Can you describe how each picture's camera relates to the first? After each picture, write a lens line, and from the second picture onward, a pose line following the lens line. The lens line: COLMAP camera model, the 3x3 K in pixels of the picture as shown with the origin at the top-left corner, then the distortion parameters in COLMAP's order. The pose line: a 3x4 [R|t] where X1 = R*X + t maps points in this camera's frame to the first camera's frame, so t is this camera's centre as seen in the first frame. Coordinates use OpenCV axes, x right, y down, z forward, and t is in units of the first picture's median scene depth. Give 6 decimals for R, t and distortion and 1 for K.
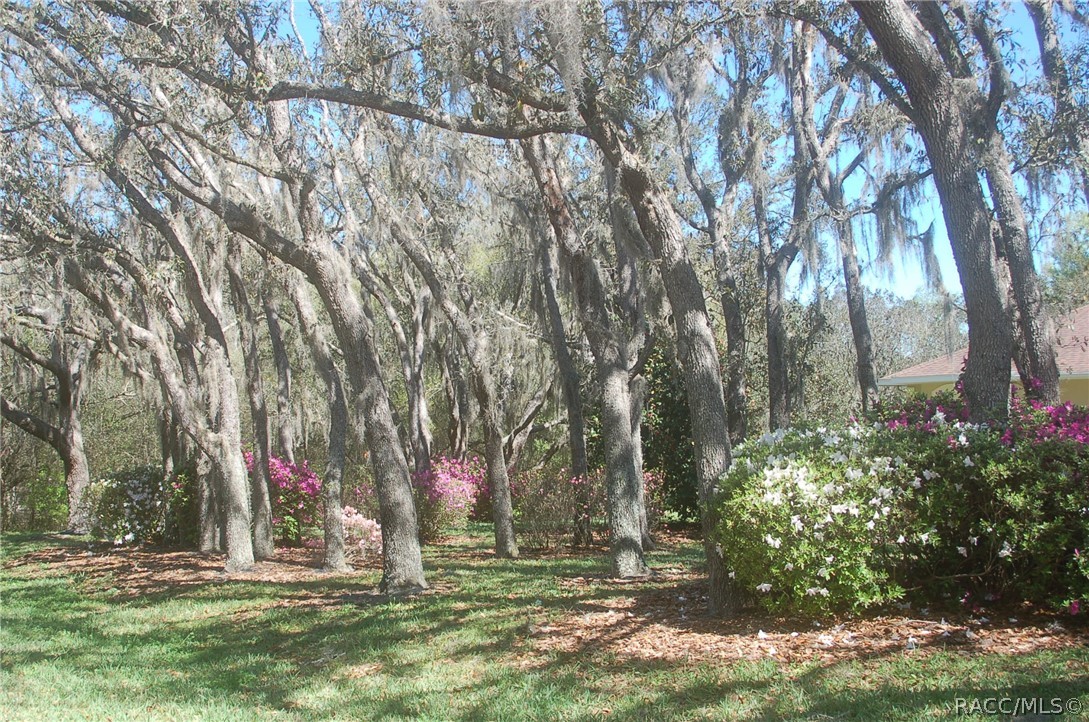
lens RADIAL K [[1203.7, 0, 544.5], [0, 1203.7, 361.0], [0, 0, 1]] dist [-0.147863, 0.200446]
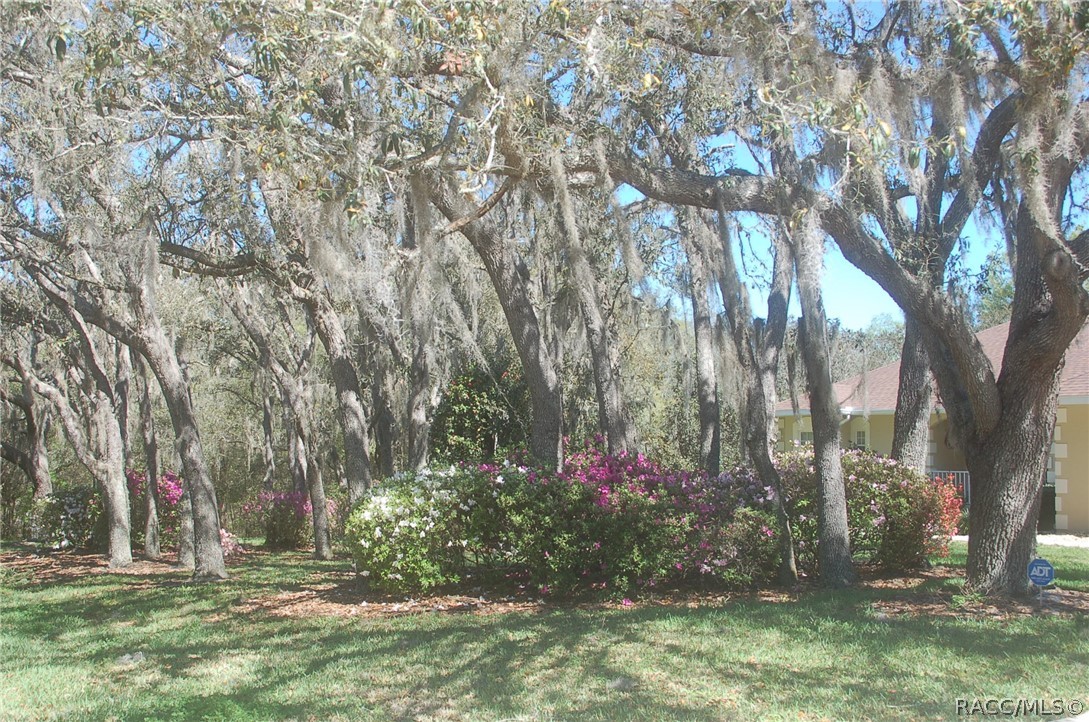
lens RADIAL K [[1203.7, 0, 544.5], [0, 1203.7, 361.0], [0, 0, 1]] dist [-0.147863, 0.200446]
pose [[0.999452, 0.001582, -0.033065, 0.315061], [-0.002035, 0.999904, -0.013671, -0.044010], [0.033040, 0.013731, 0.999360, -0.368836]]
